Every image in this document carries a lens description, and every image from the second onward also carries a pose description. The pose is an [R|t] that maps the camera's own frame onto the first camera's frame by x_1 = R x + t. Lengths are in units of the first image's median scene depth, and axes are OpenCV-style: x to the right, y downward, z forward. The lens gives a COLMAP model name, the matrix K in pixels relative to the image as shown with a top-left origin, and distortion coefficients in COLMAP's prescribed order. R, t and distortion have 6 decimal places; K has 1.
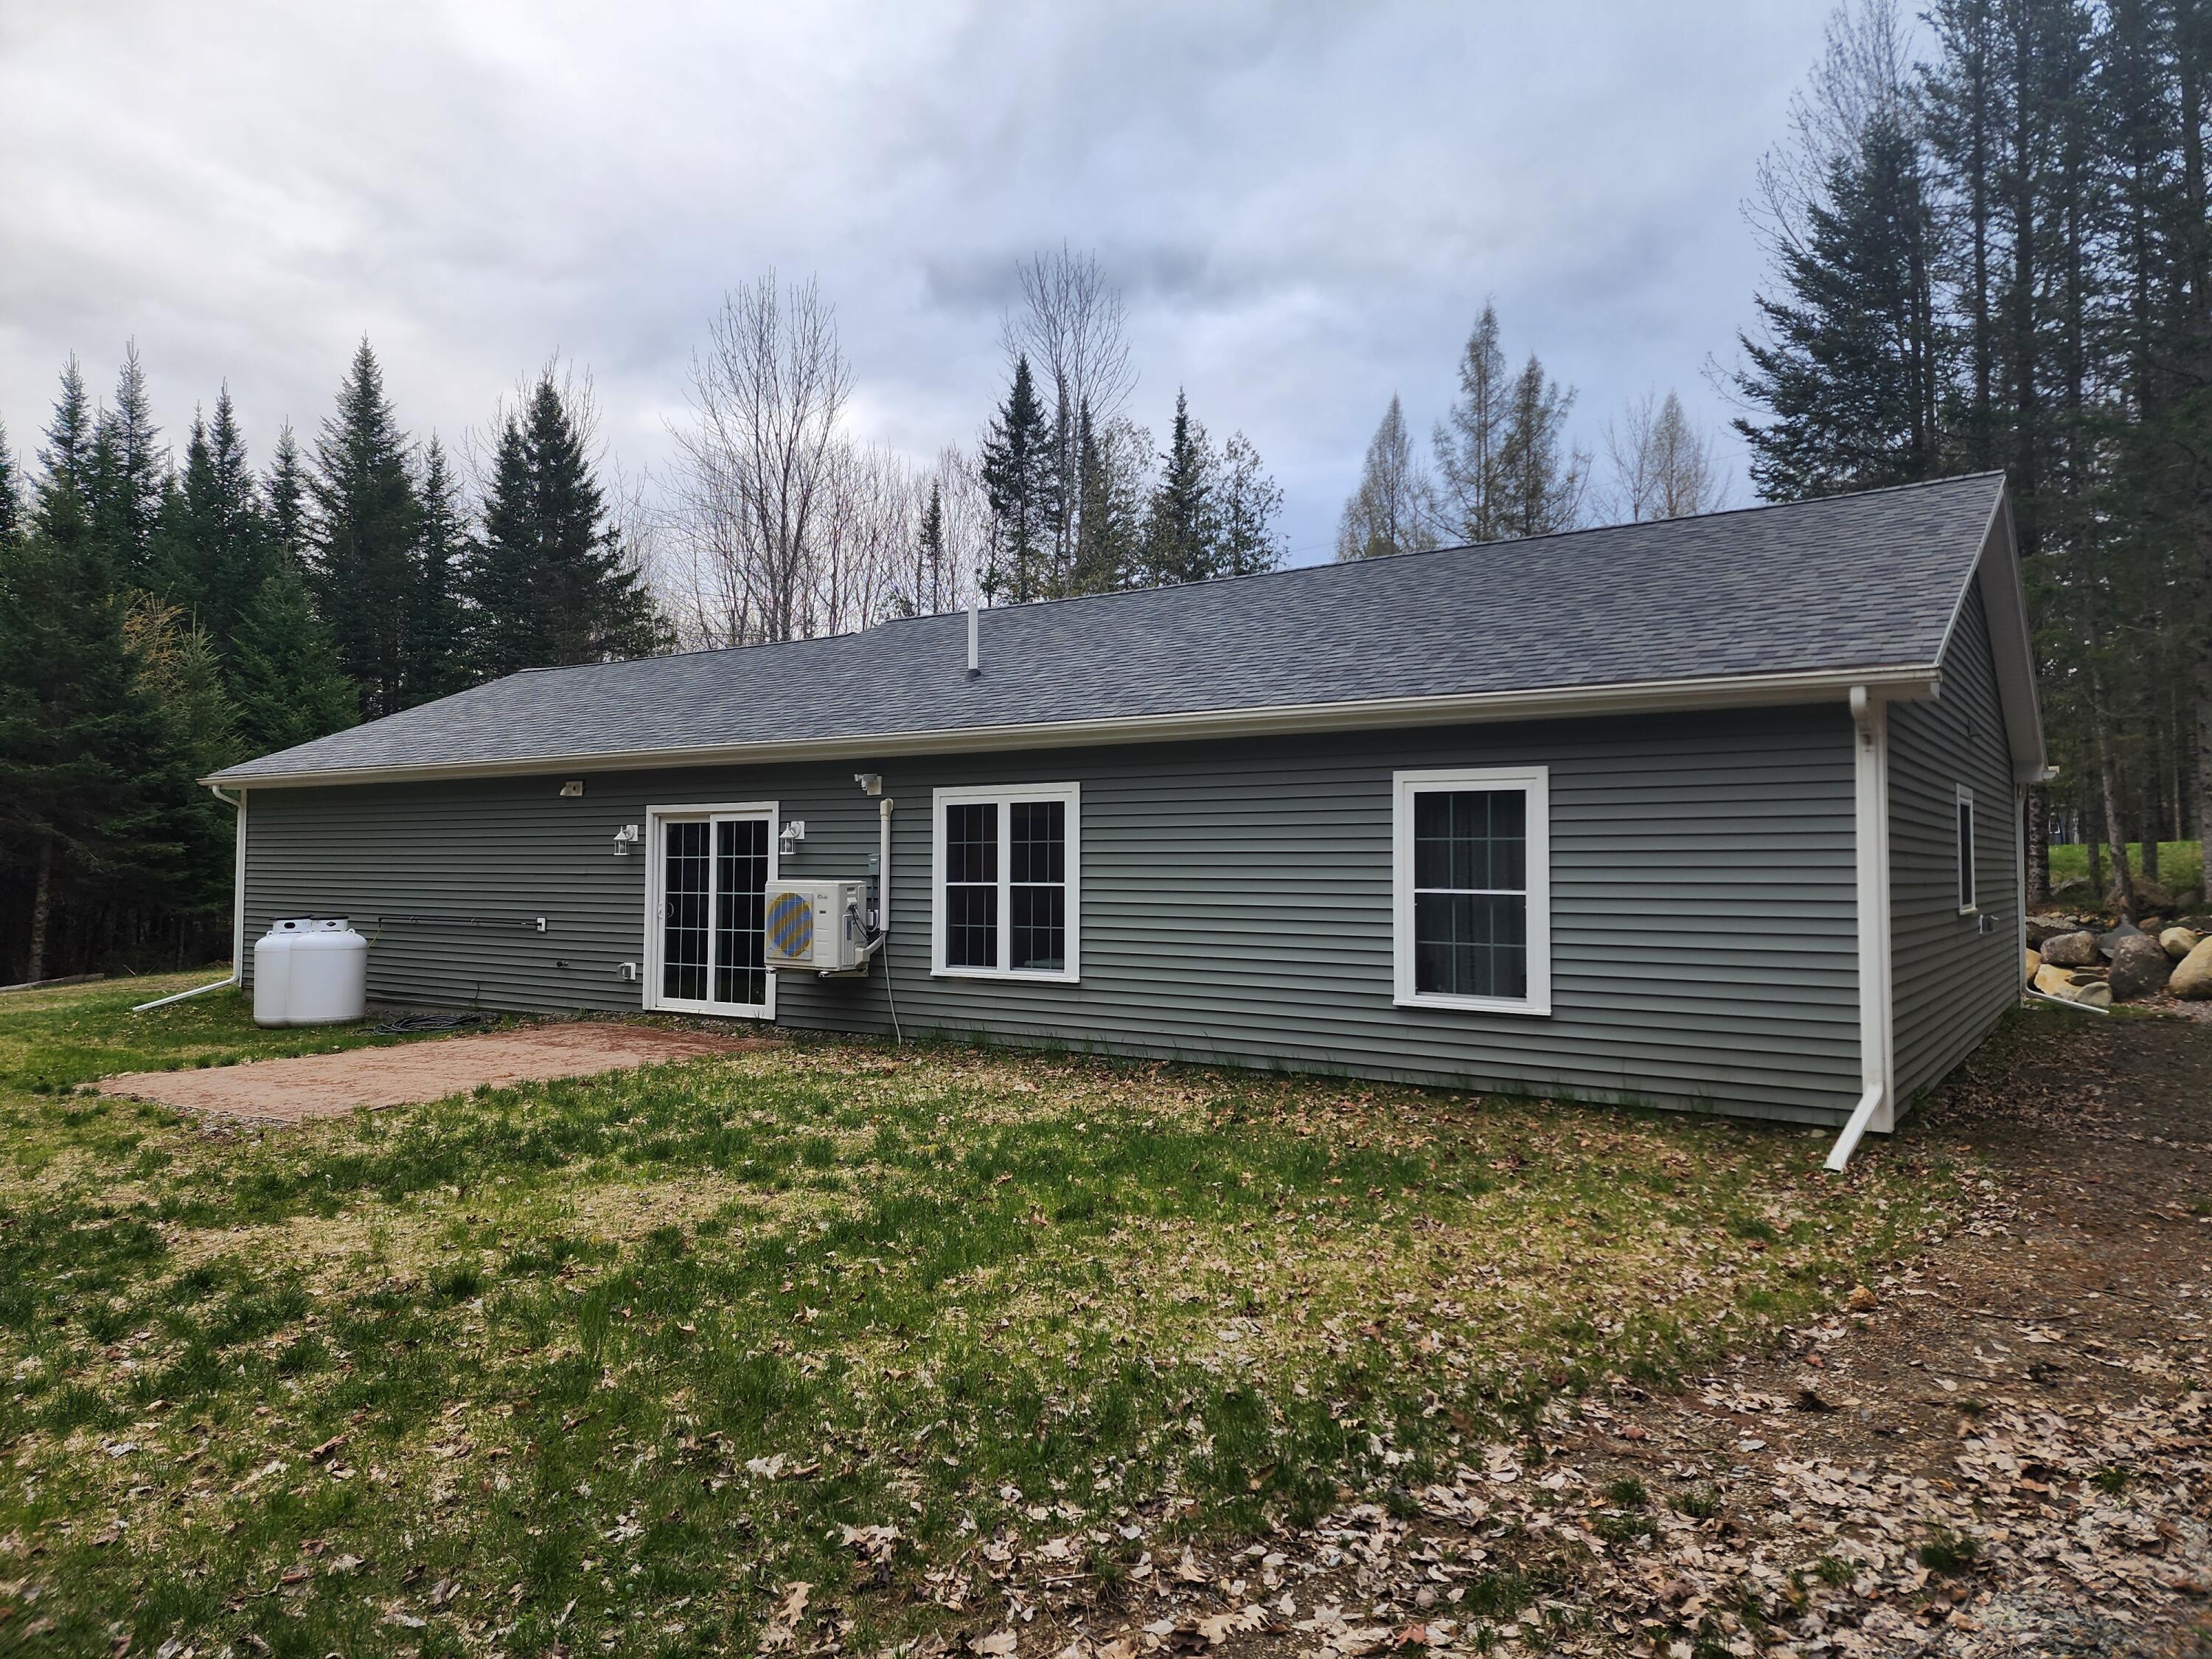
lens RADIAL K [[1487.7, 0, 1097.5], [0, 1487.7, 813.6], [0, 0, 1]] dist [0.082529, -0.079975]
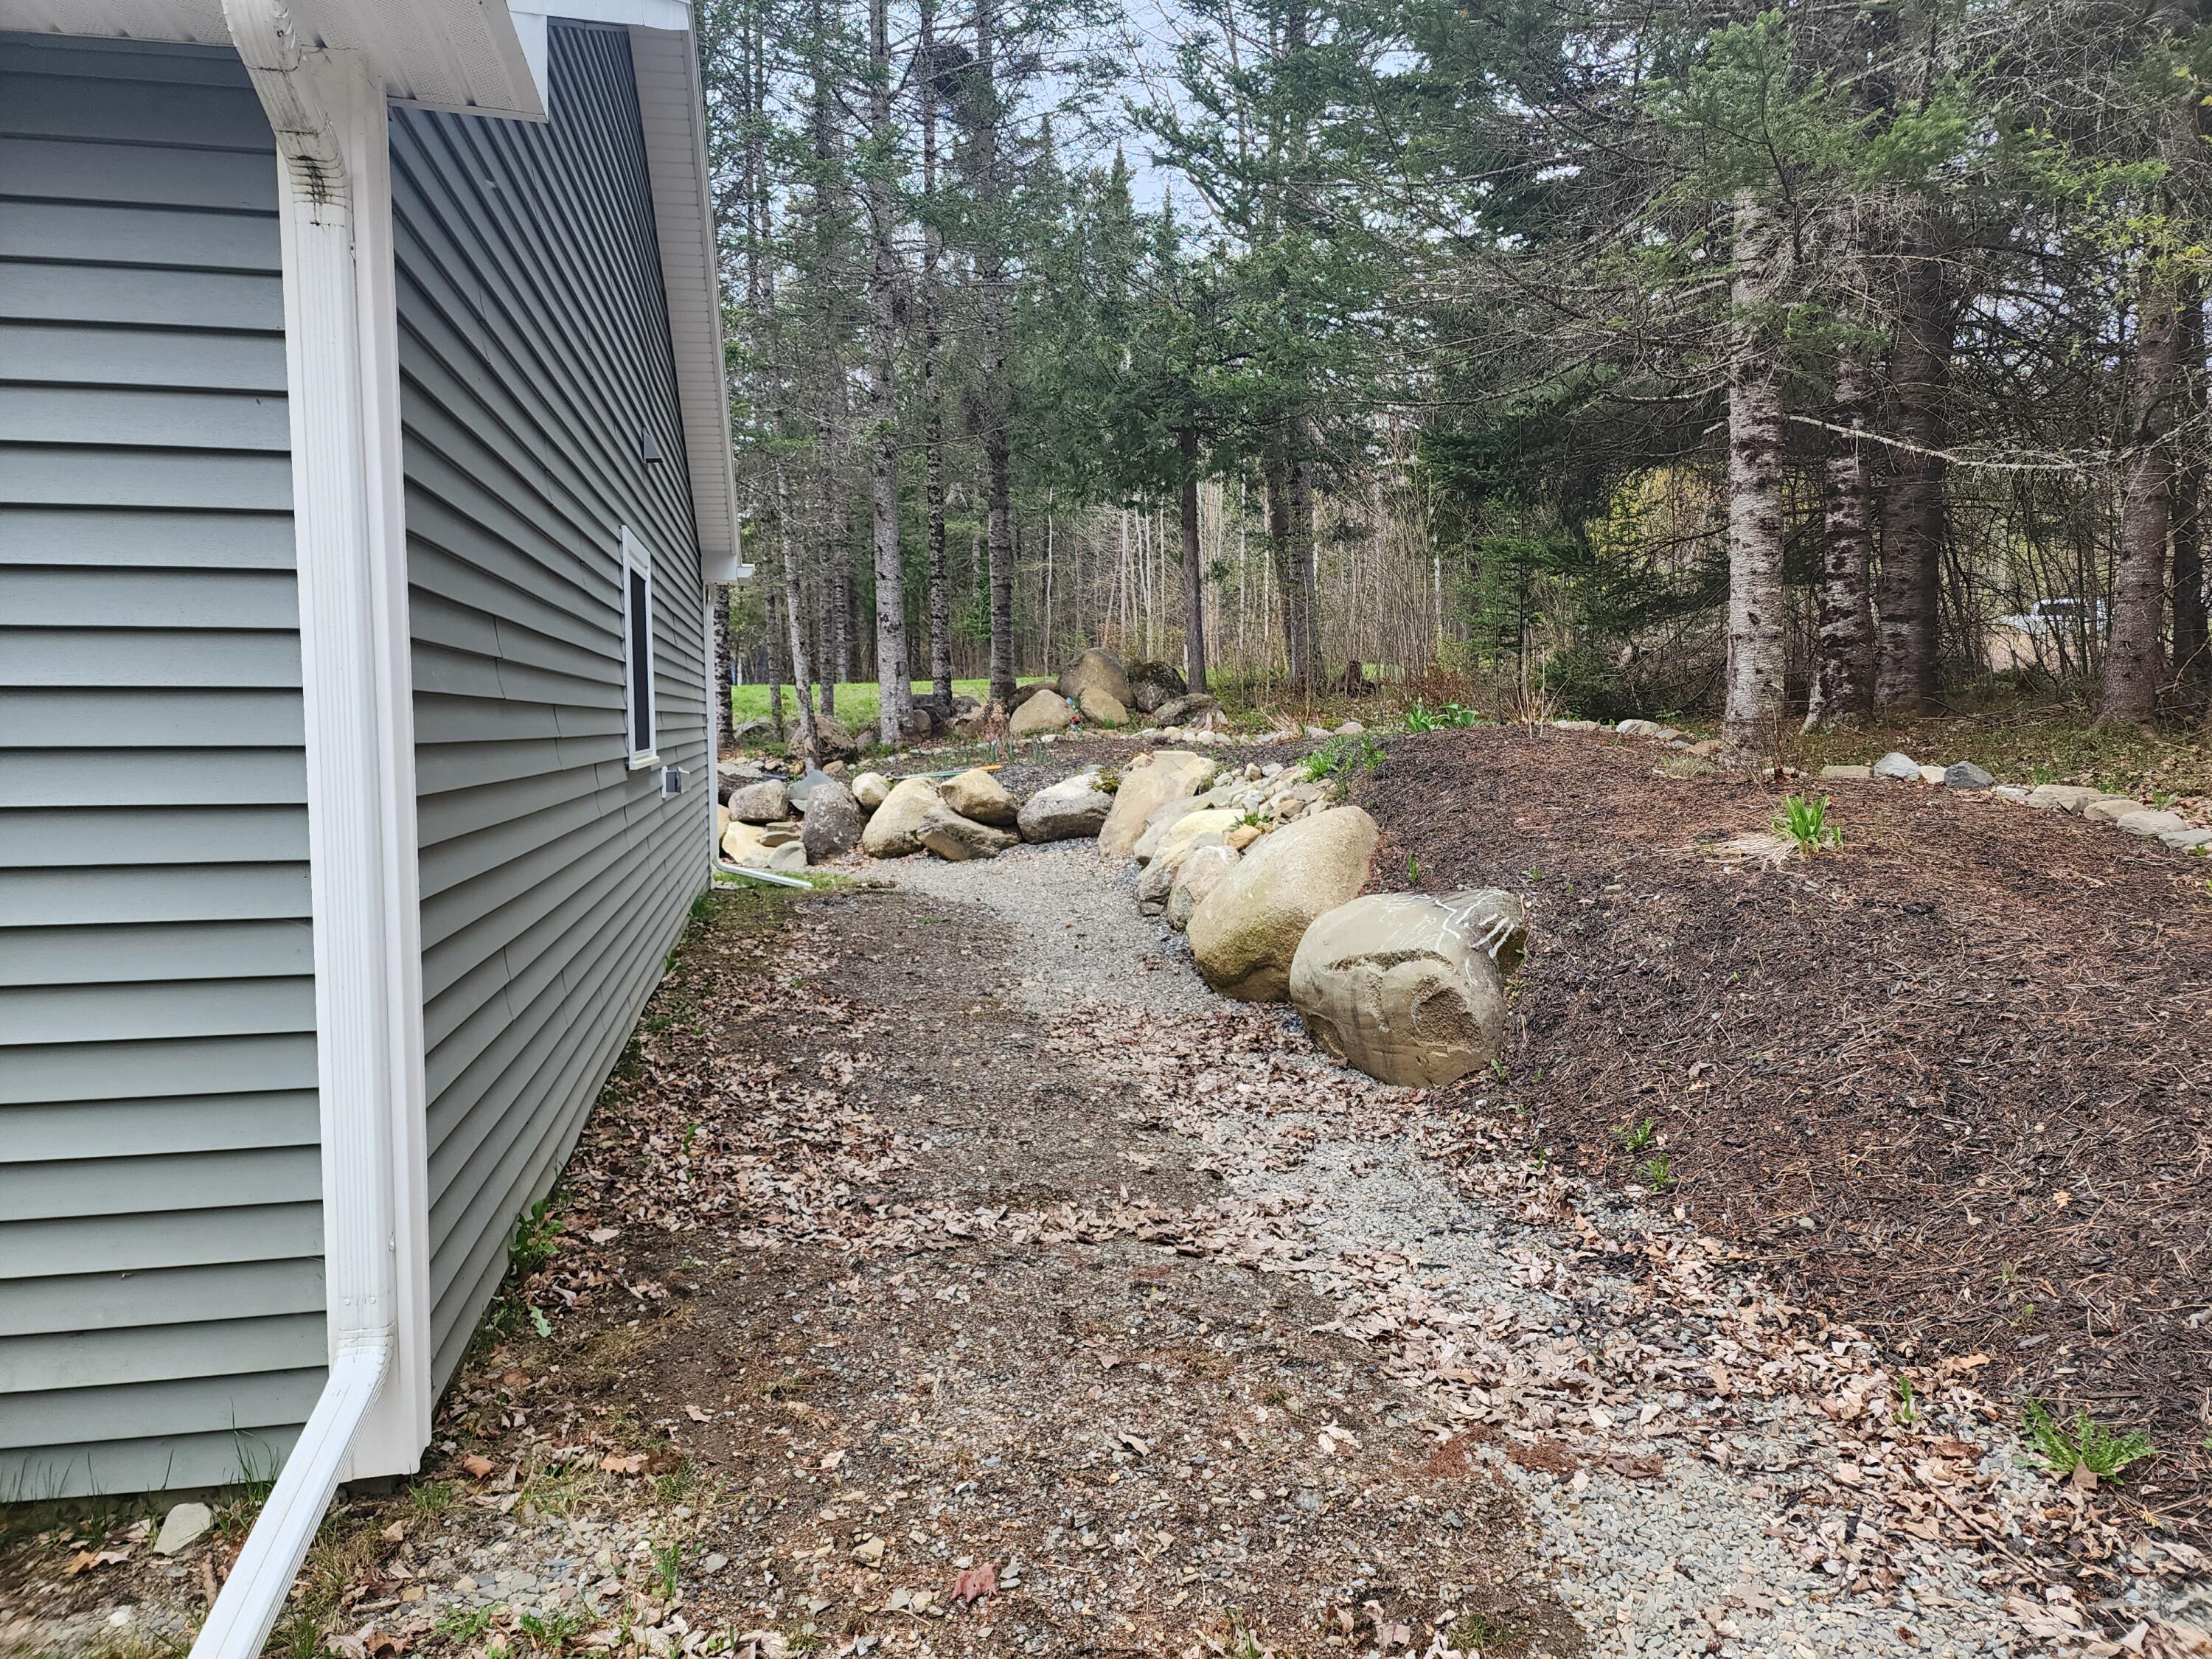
lens RADIAL K [[1487.7, 0, 1097.5], [0, 1487.7, 813.6], [0, 0, 1]] dist [0.082529, -0.079975]
pose [[0.689261, -0.050668, 0.722739, 0.397163], [-0.020328, 0.995806, 0.089198, 0.042363], [-0.724228, -0.076172, 0.685341, 0.684854]]
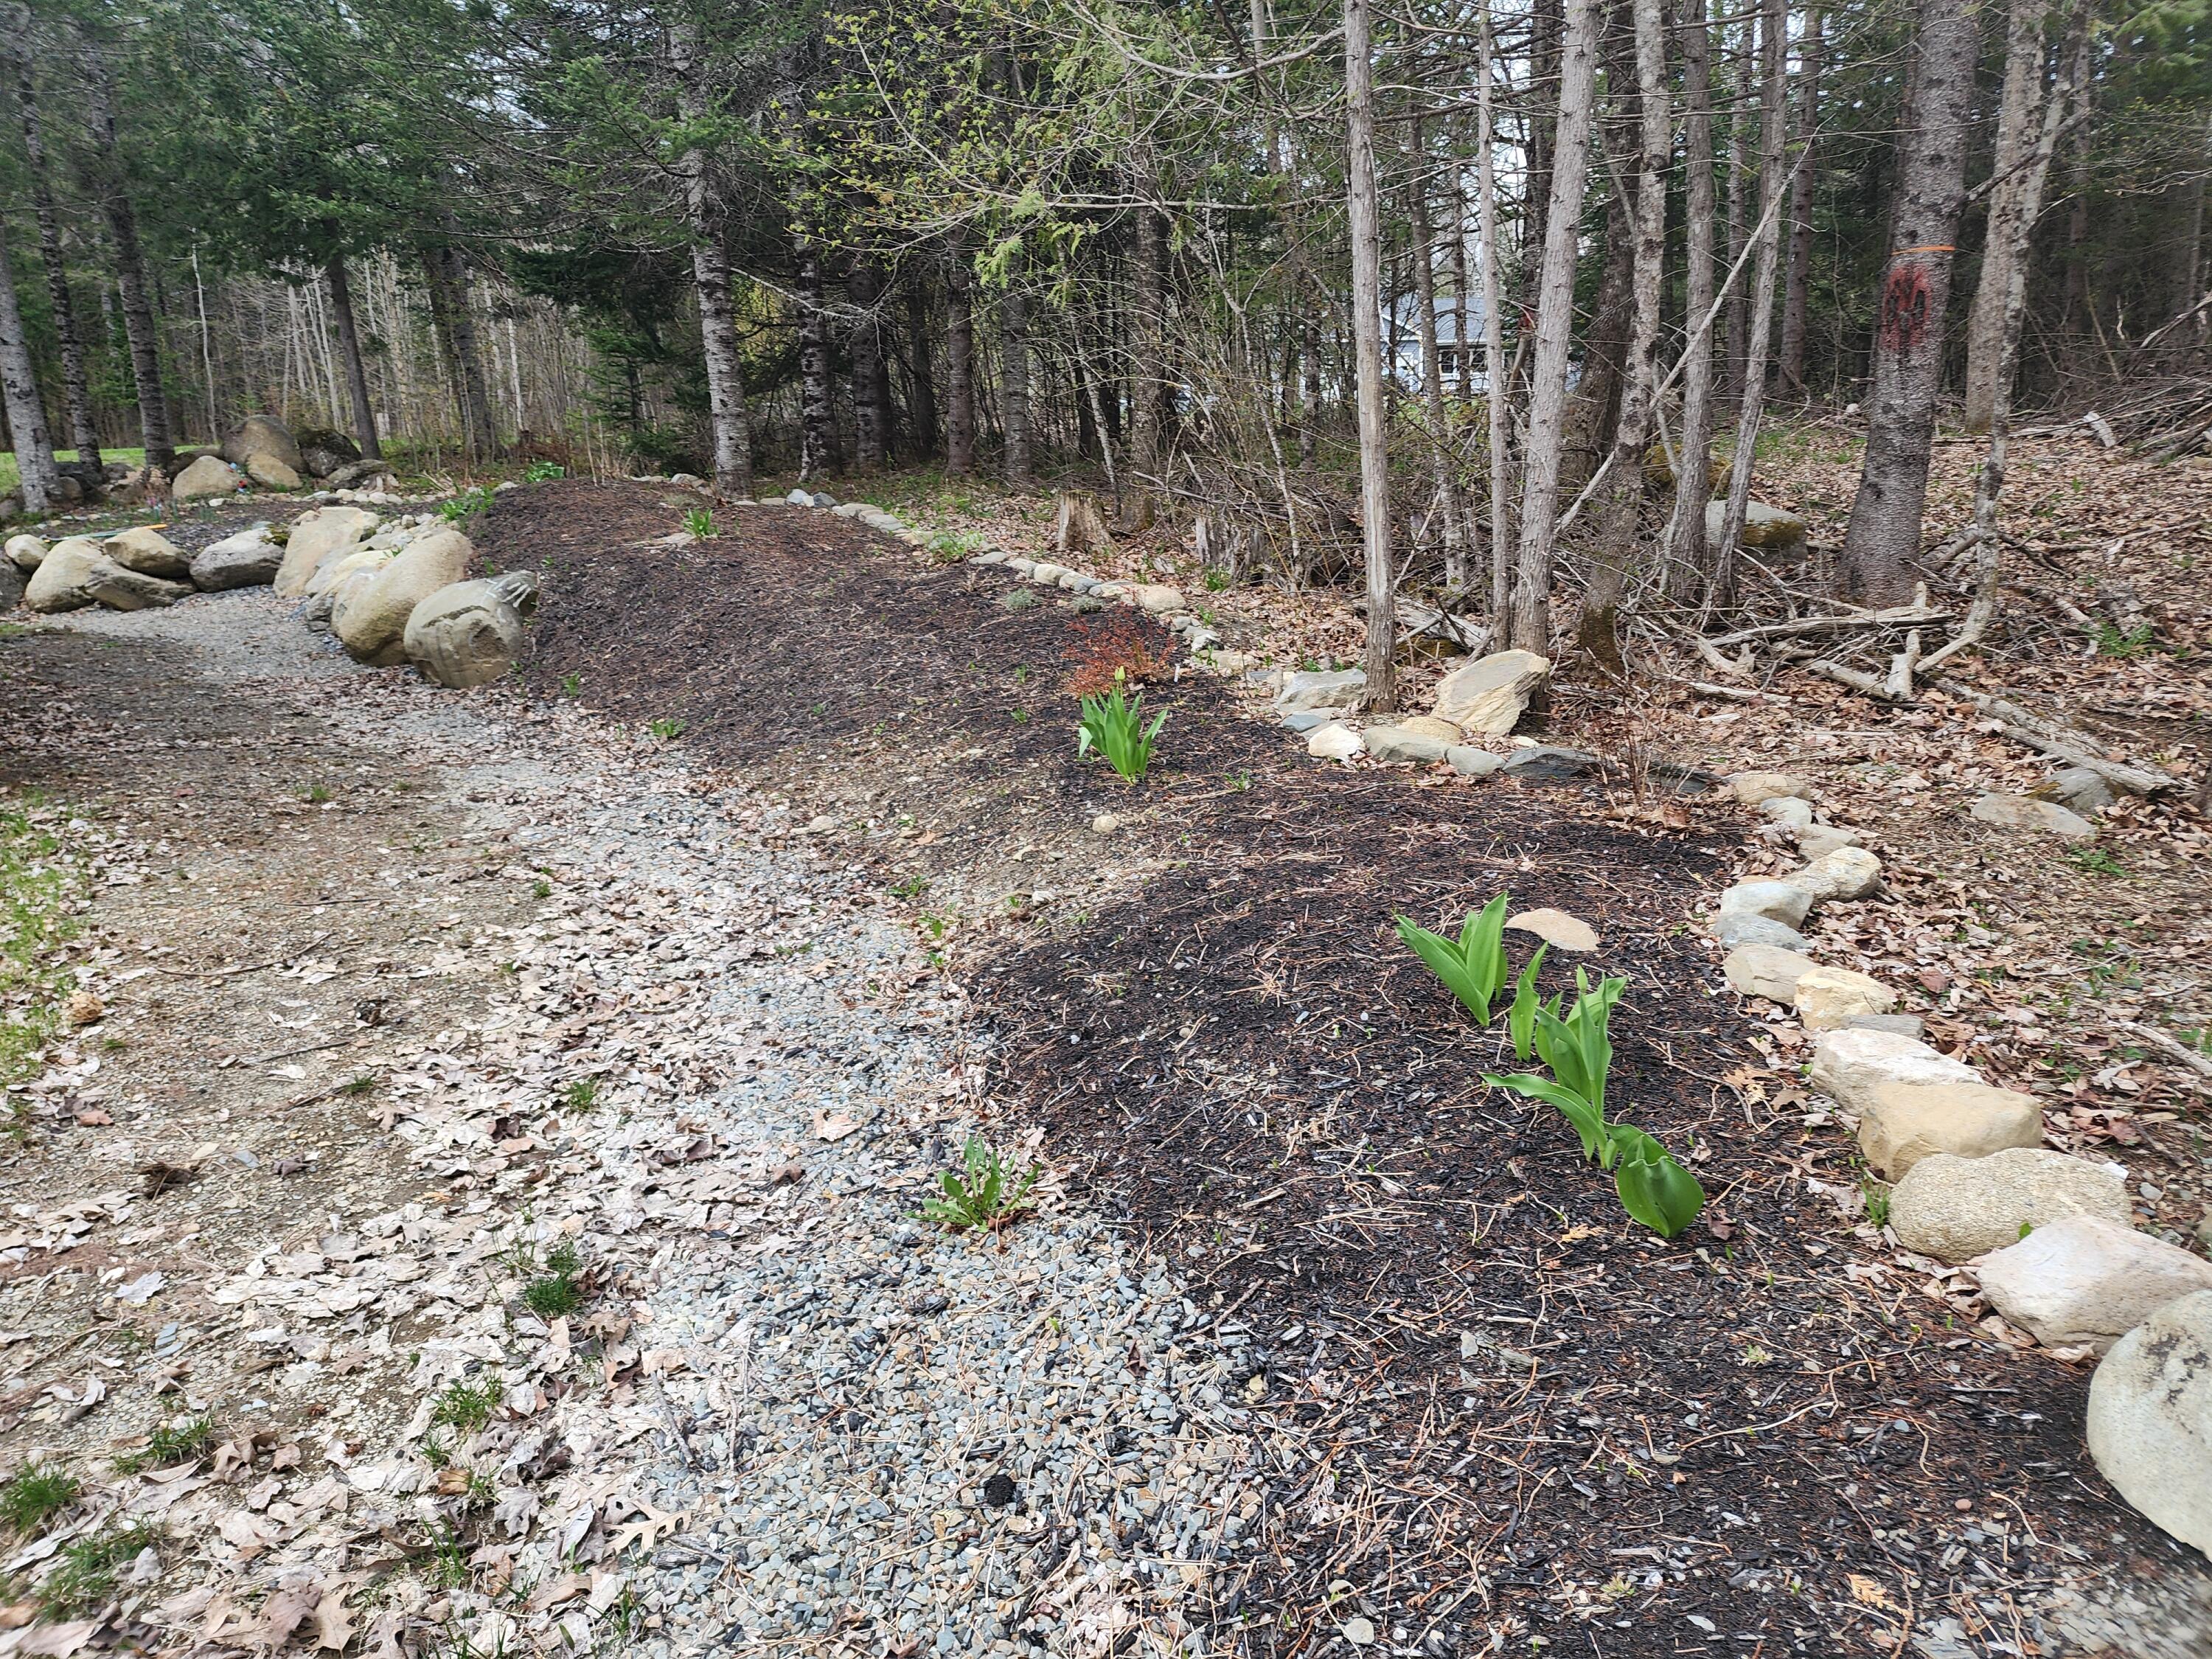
lens RADIAL K [[1487.7, 0, 1097.5], [0, 1487.7, 813.6], [0, 0, 1]] dist [0.082529, -0.079975]
pose [[0.281940, -0.213116, 0.935463, 0.013163], [-0.011471, 0.974199, 0.225398, 0.052124], [-0.959364, -0.074279, 0.272221, 0.256893]]
